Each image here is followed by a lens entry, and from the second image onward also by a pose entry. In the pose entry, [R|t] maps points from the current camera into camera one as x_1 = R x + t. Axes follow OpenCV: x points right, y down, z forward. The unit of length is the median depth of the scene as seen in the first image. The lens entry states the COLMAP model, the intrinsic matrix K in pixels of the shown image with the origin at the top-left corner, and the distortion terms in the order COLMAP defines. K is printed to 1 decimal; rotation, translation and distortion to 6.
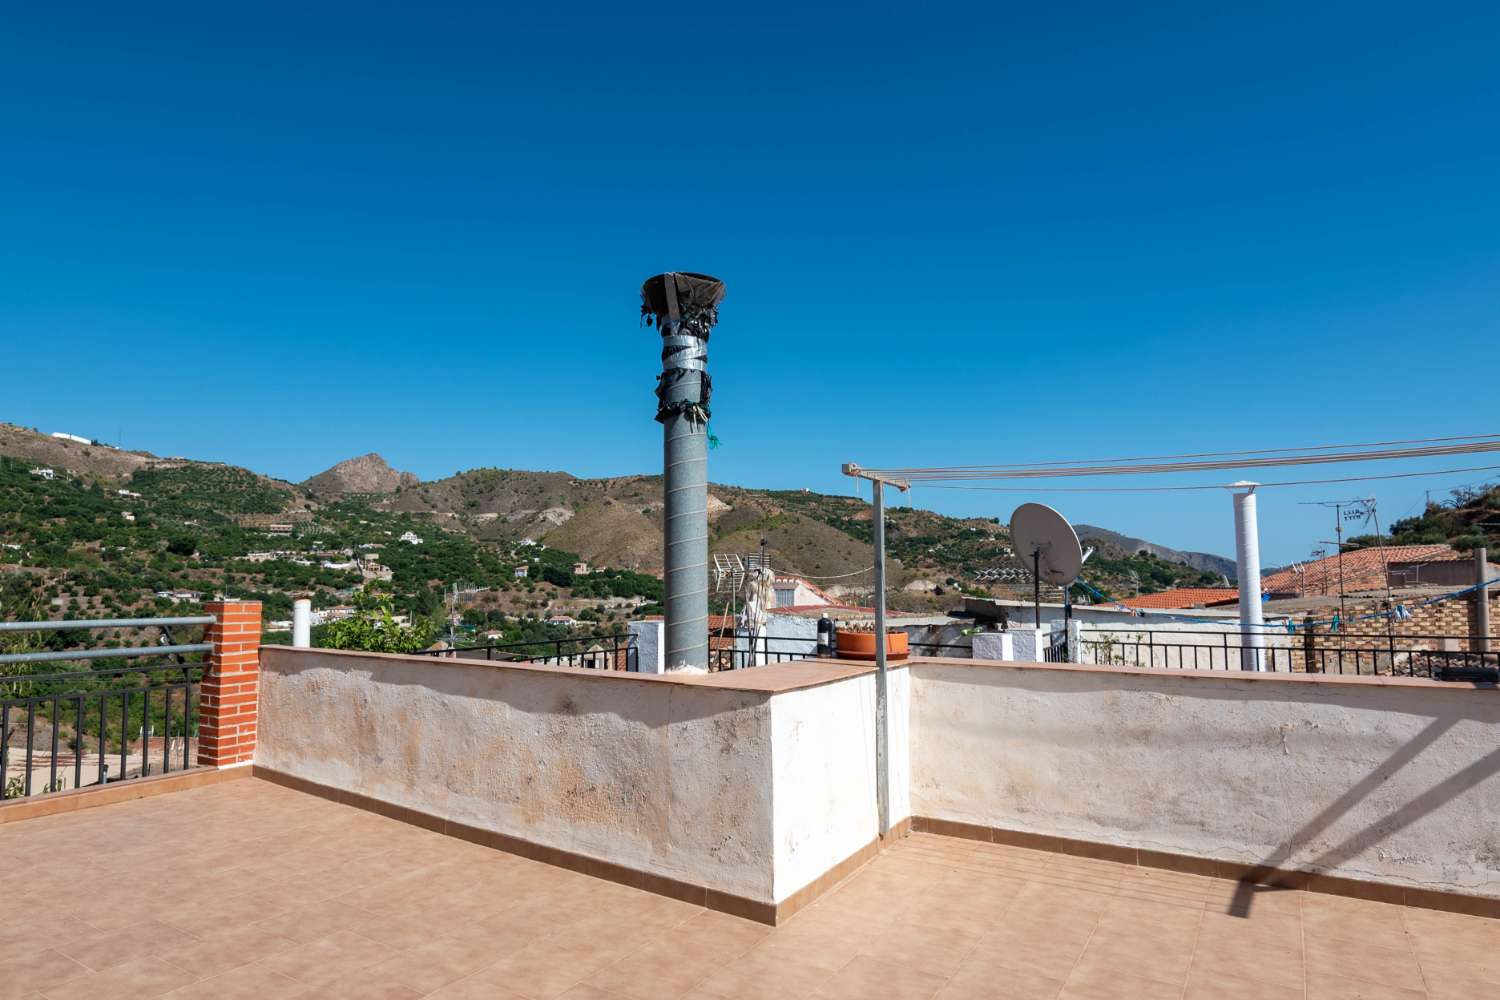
lens RADIAL K [[876.5, 0, 750.0], [0, 876.5, 500.0], [0, 0, 1]] dist [-0.001706, -0.016481]
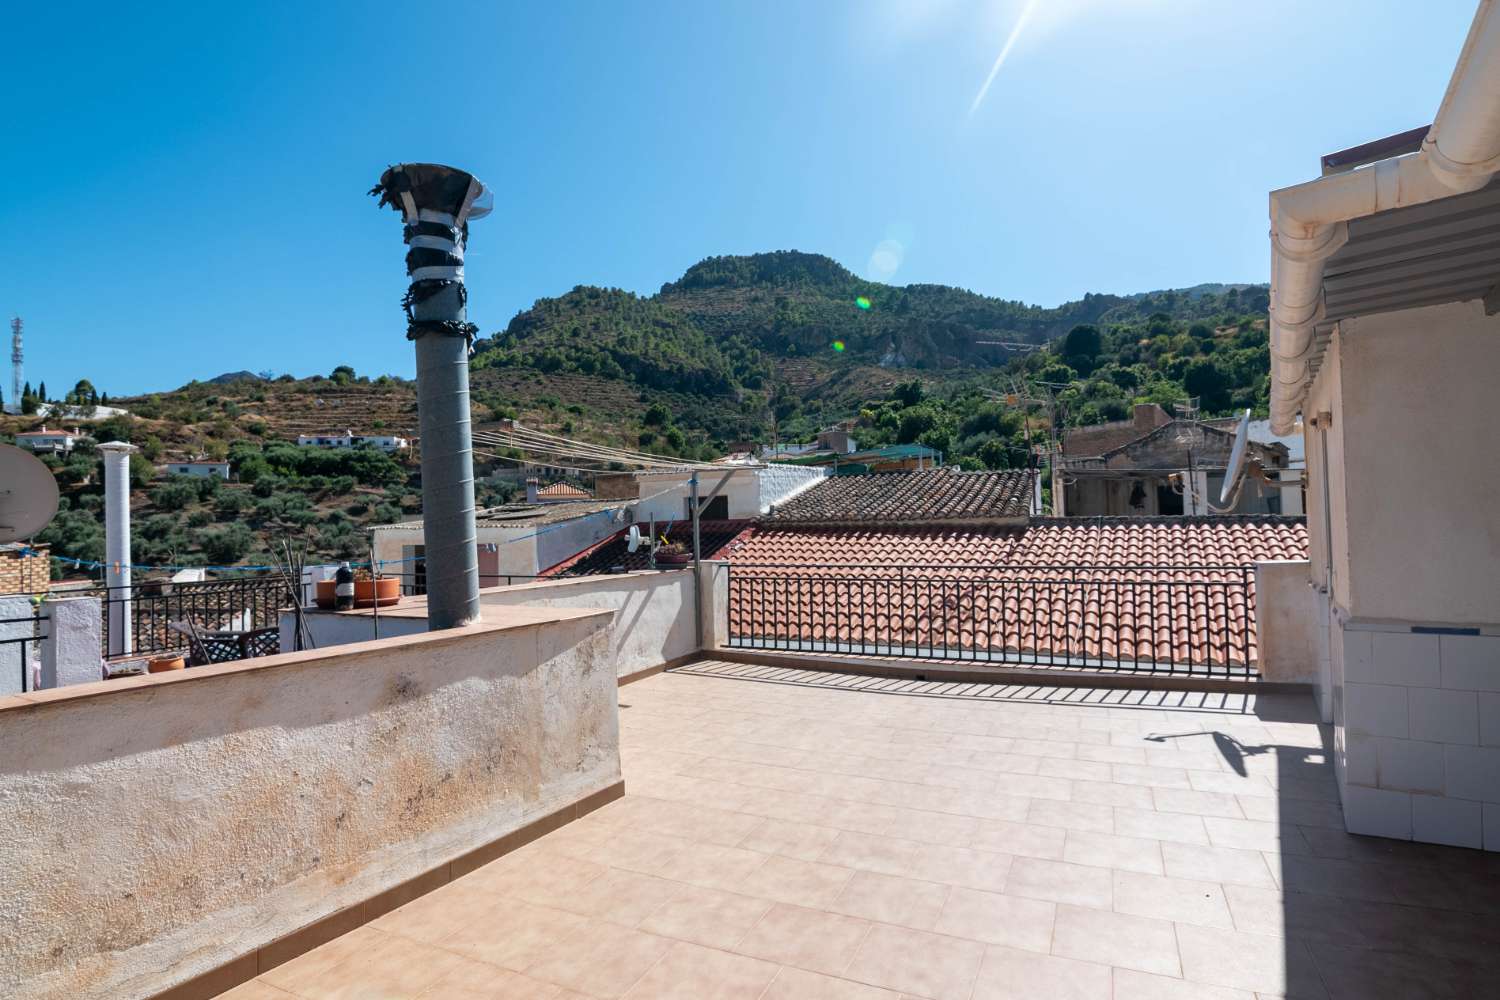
lens RADIAL K [[758.6, 0, 748.6], [0, 758.6, 505.3], [0, 0, 1]] dist [-0.014045, -0.008227]
pose [[-0.105221, 0.031727, 0.993943, -0.924264], [-0.069609, 0.996804, -0.039187, 0.090587], [-0.992010, -0.073310, -0.102676, 0.831598]]
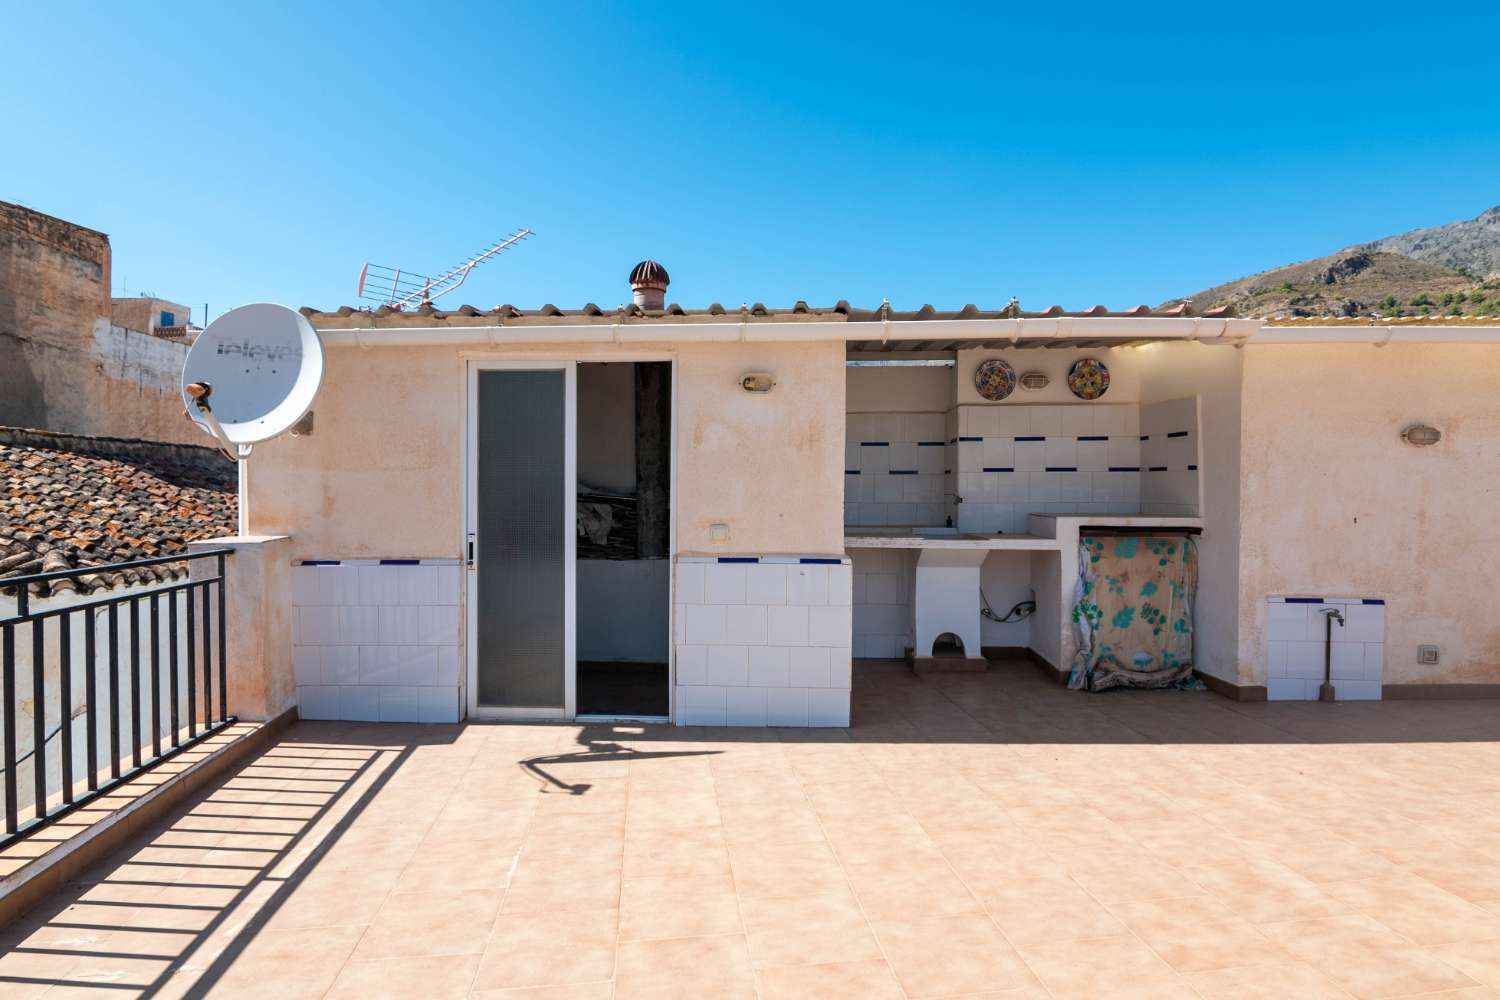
lens RADIAL K [[805.5, 0, 749.8], [0, 805.5, 503.7], [0, 0, 1]] dist [-0.007564, -0.010534]
pose [[-0.785861, 0.010829, -0.618308, 0.501291], [0.056831, 0.996880, -0.054773, 0.117107], [0.615786, -0.078183, -0.784025, 0.865069]]
